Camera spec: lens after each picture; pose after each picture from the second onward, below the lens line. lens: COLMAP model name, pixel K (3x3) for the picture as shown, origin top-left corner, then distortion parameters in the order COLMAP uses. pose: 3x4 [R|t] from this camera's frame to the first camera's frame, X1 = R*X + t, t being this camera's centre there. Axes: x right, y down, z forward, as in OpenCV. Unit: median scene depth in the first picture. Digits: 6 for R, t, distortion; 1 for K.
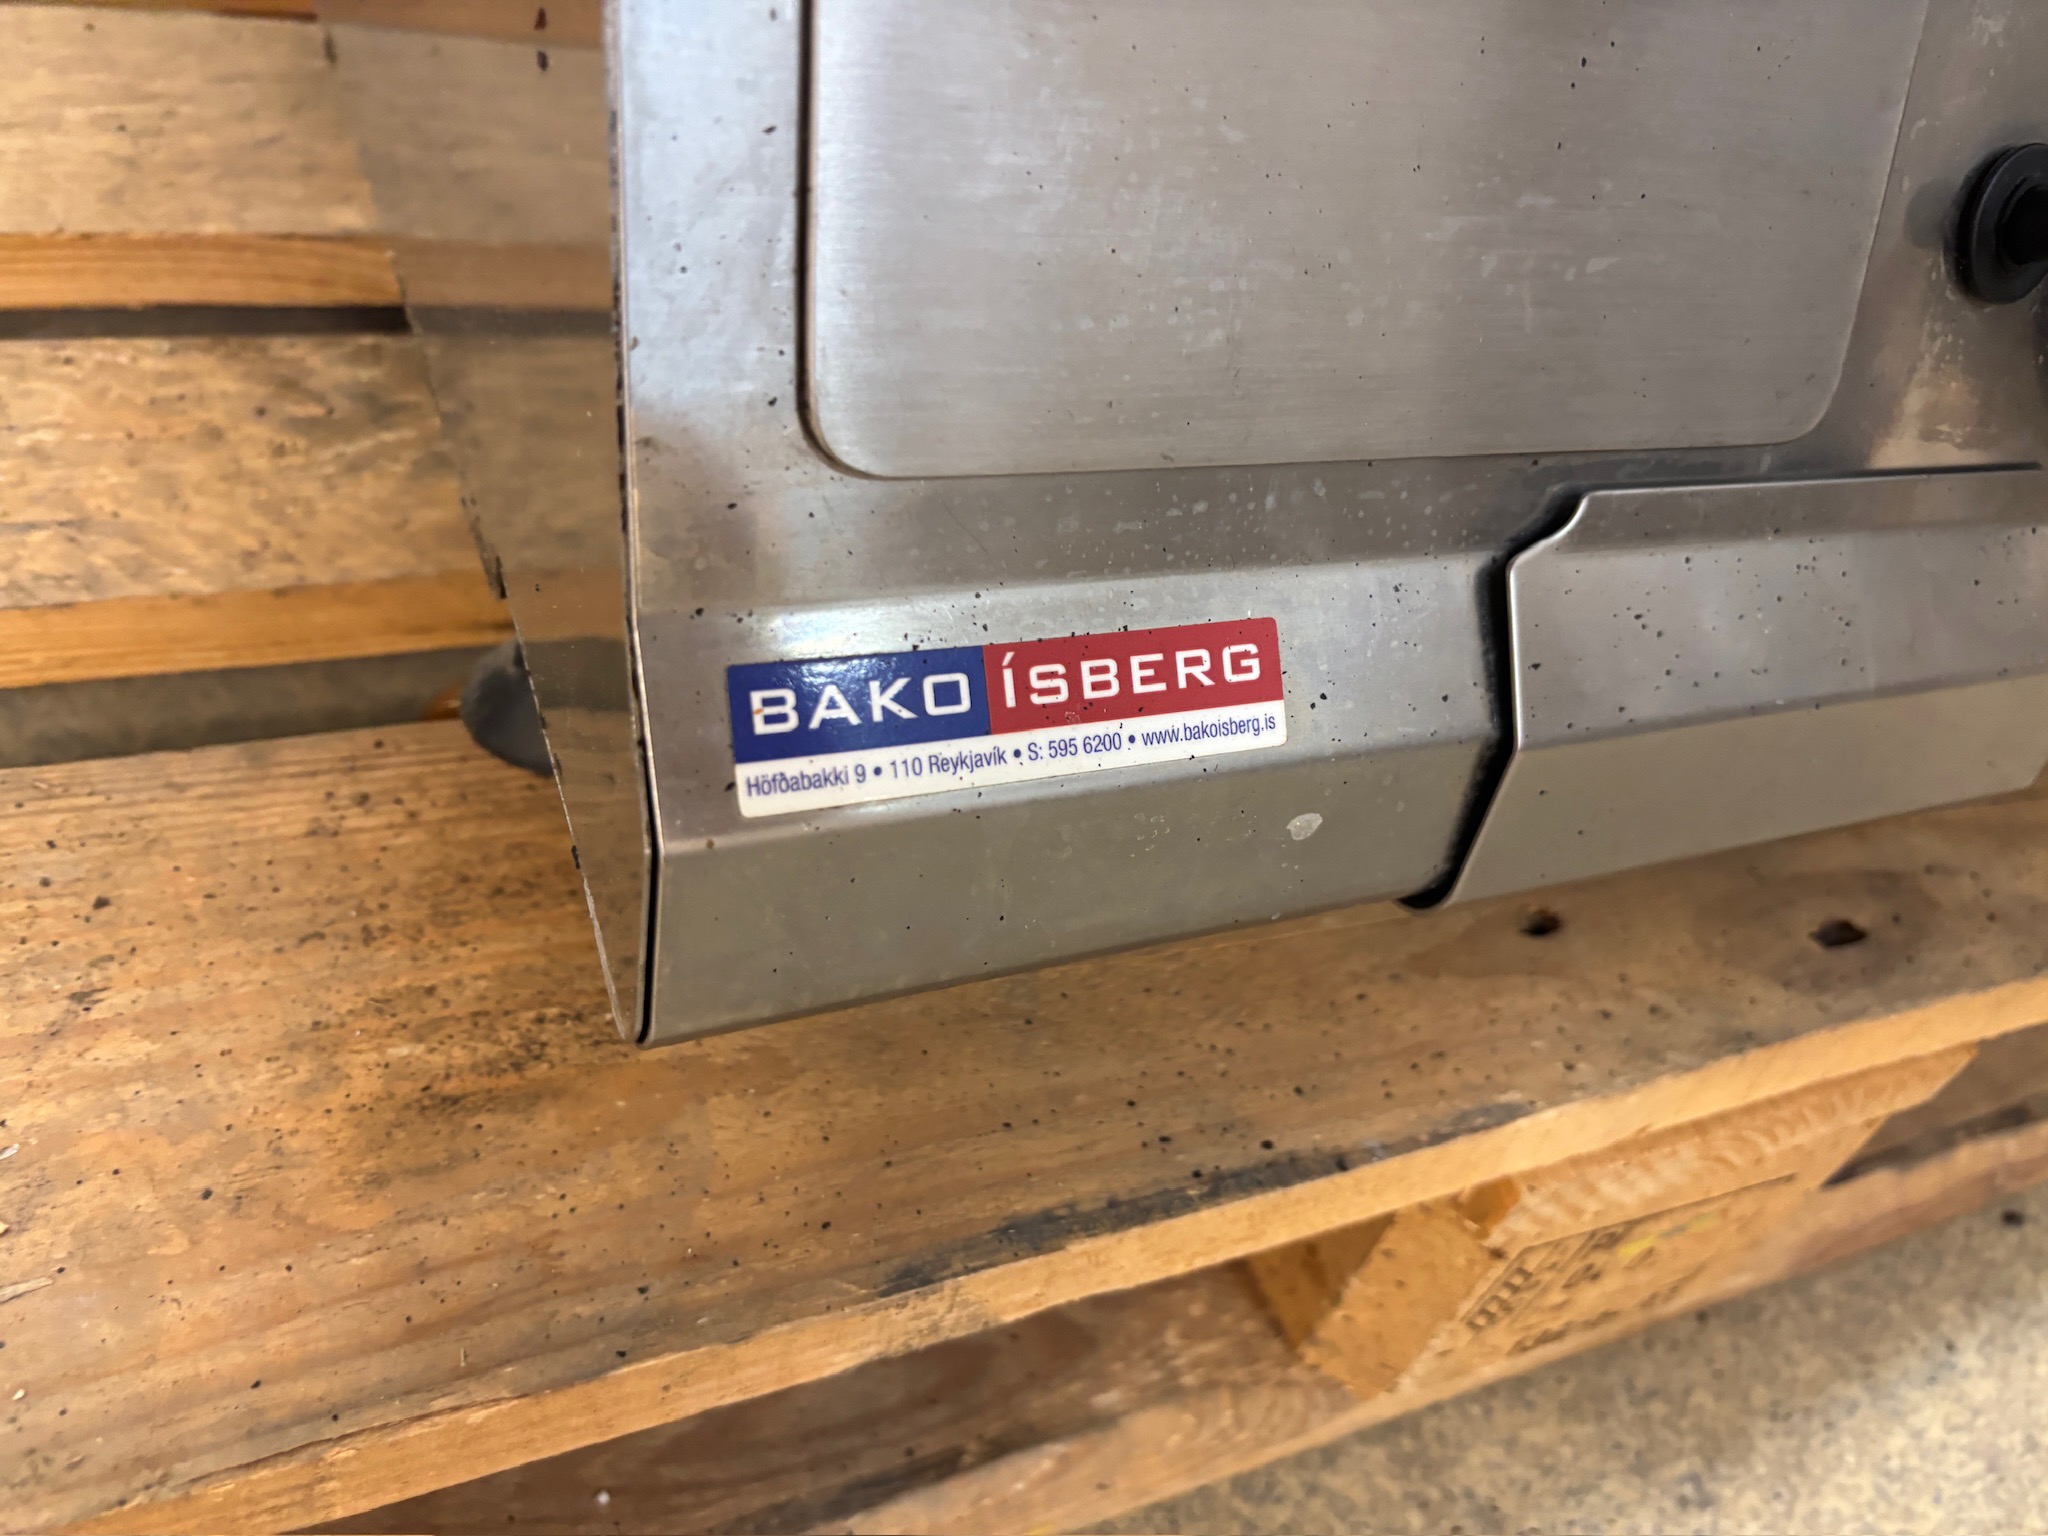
lens RADIAL K [[1579.1, 0, 1024.0], [0, 1579.1, 768.0], [0, 0, 1]] dist [0.070759, -0.113145]
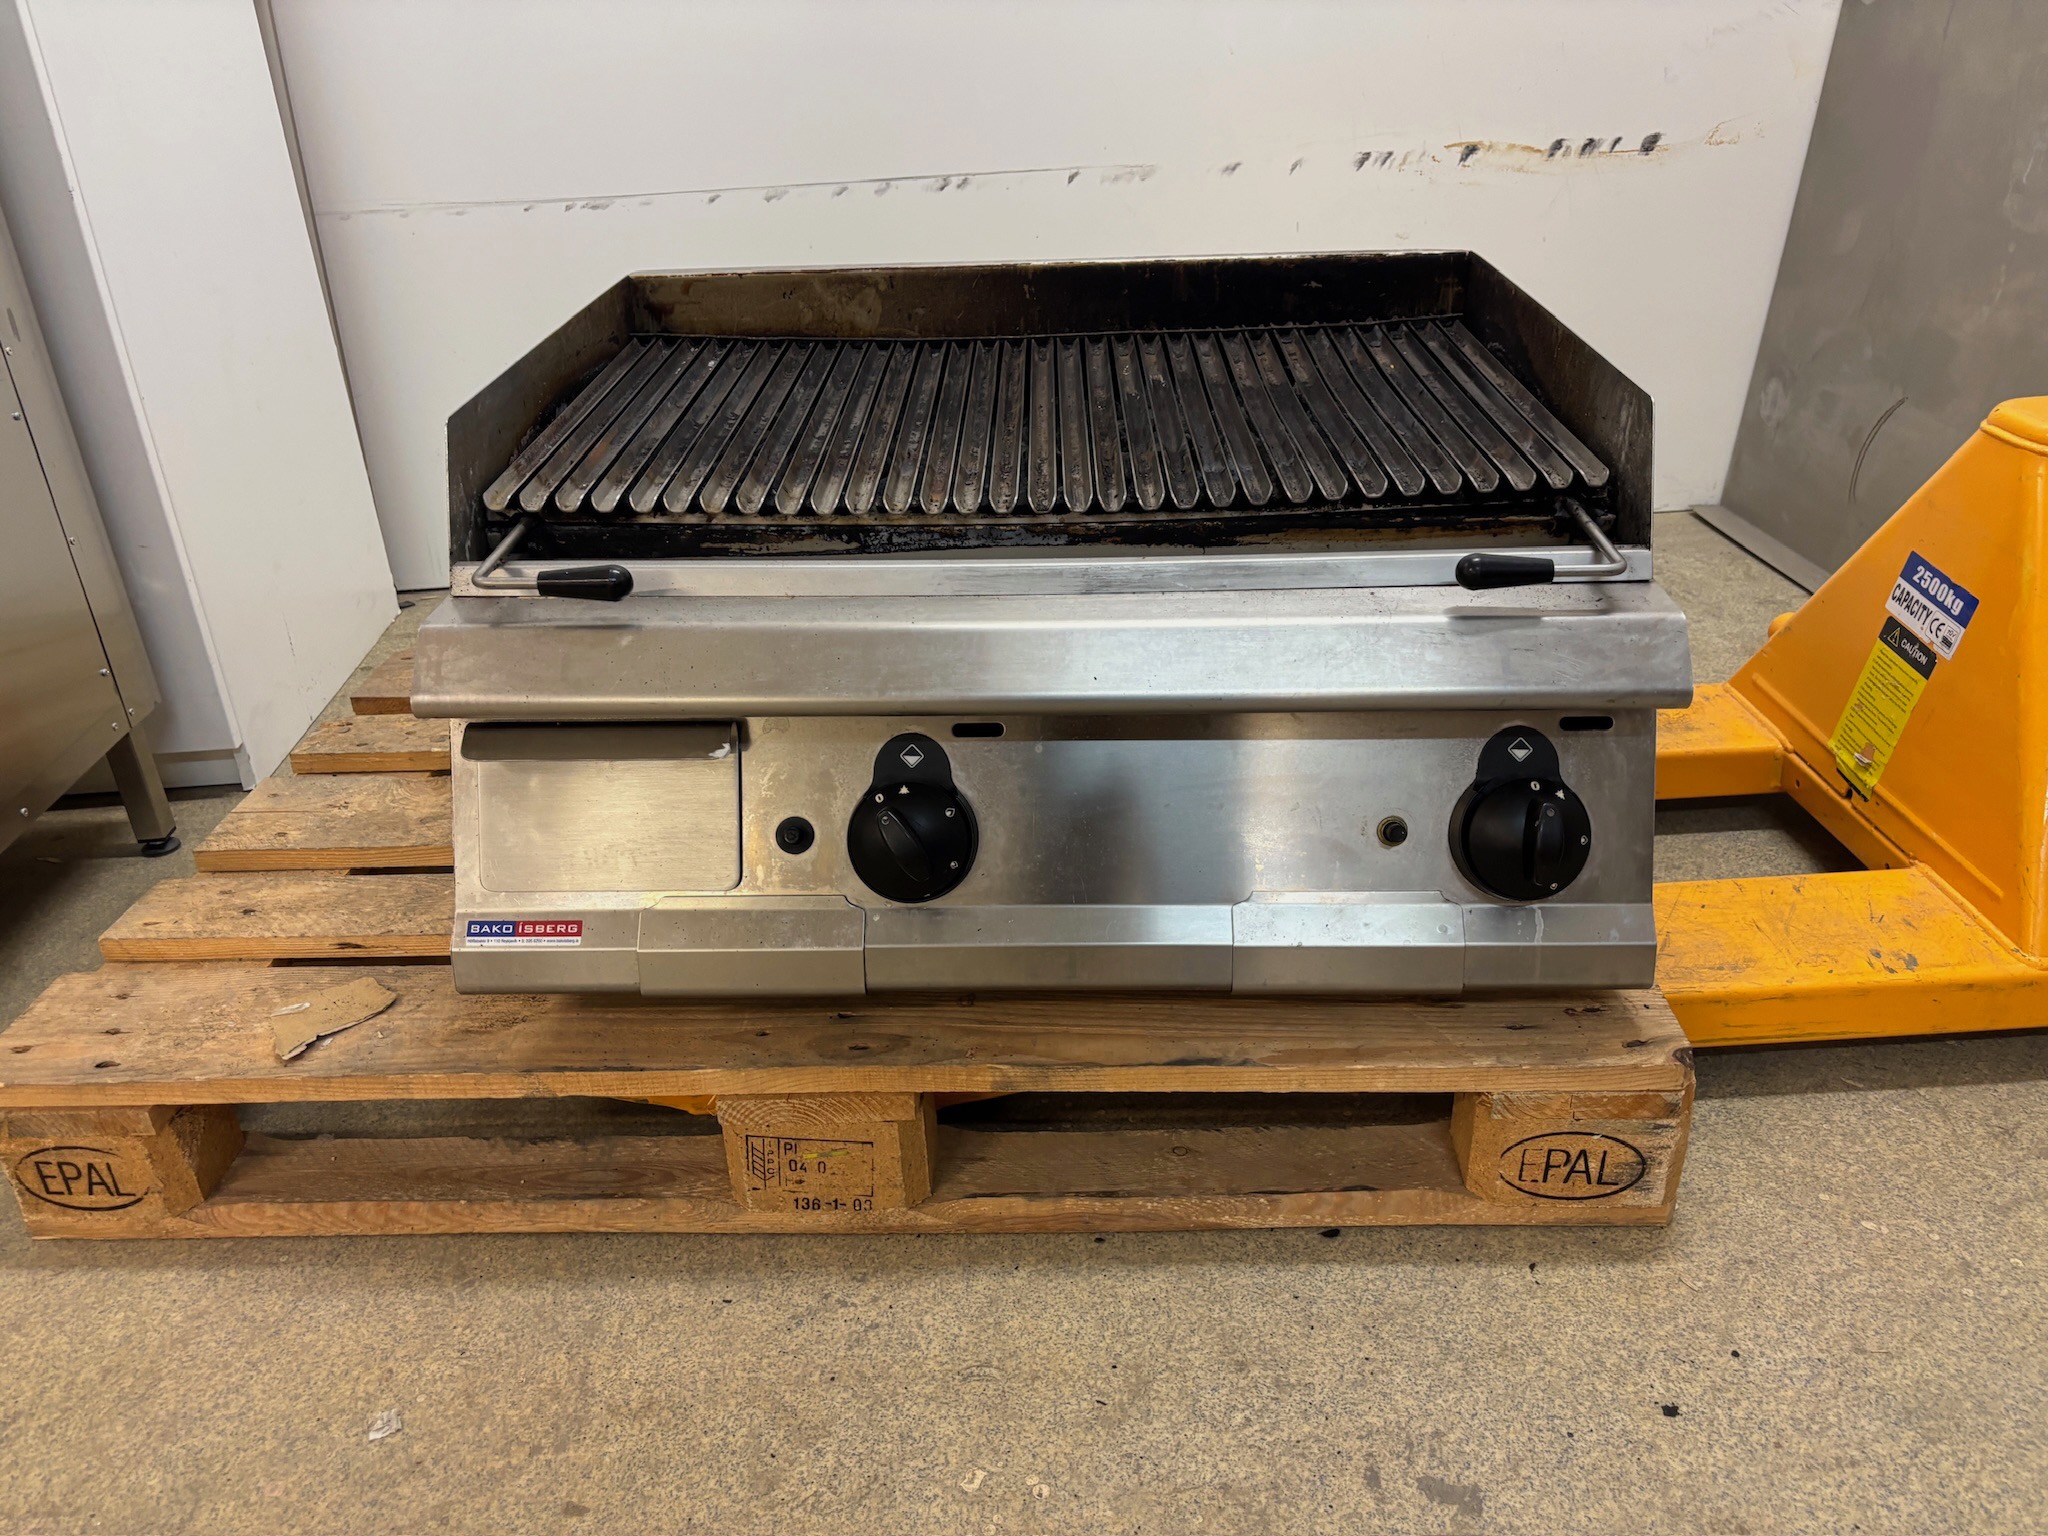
lens RADIAL K [[1616.2, 0, 1024.0], [0, 1616.2, 768.0], [0, 0, 1]] dist [0.014245, -0.007688]
pose [[0.871121, -0.046010, -0.488909, 3.282796], [-0.117146, 0.947388, -0.297882, 0.680288], [0.476892, 0.316765, 0.819899, -2.245701]]
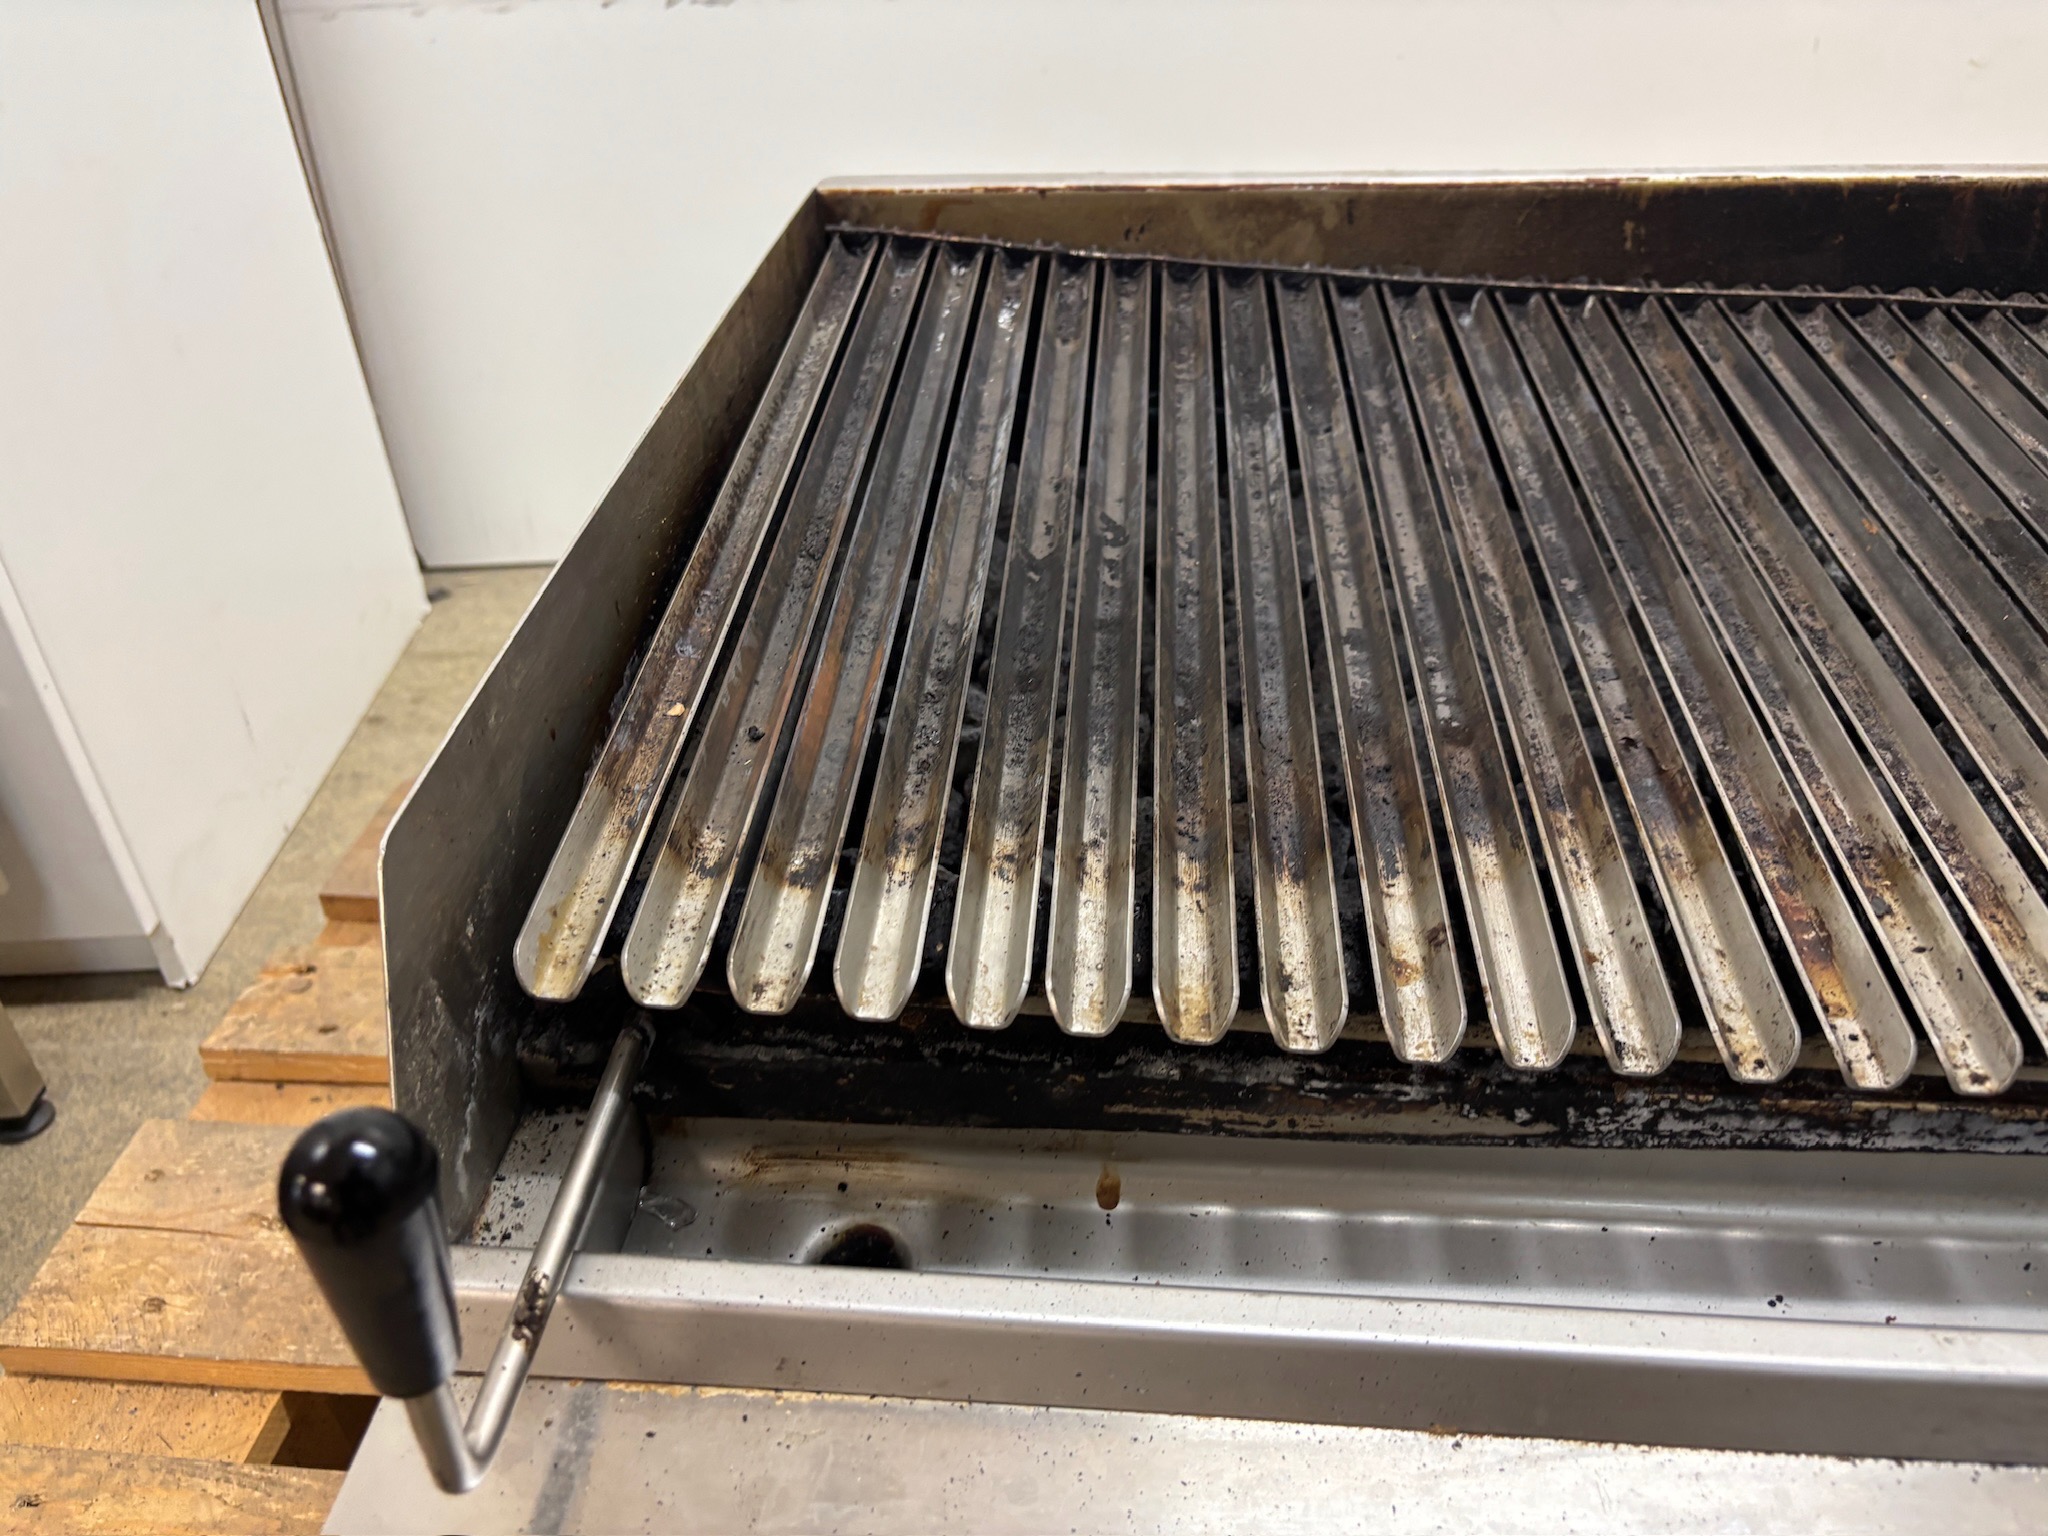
lens RADIAL K [[1616.6, 0, 1018.3], [0, 1616.6, 792.8], [0, 0, 1]] dist [0.070464, -0.106792]
pose [[0.846190, 0.050774, -0.530457, 1.087659], [-0.159827, 0.973803, -0.161748, -1.180497], [0.508348, 0.221651, 0.832138, -0.638746]]
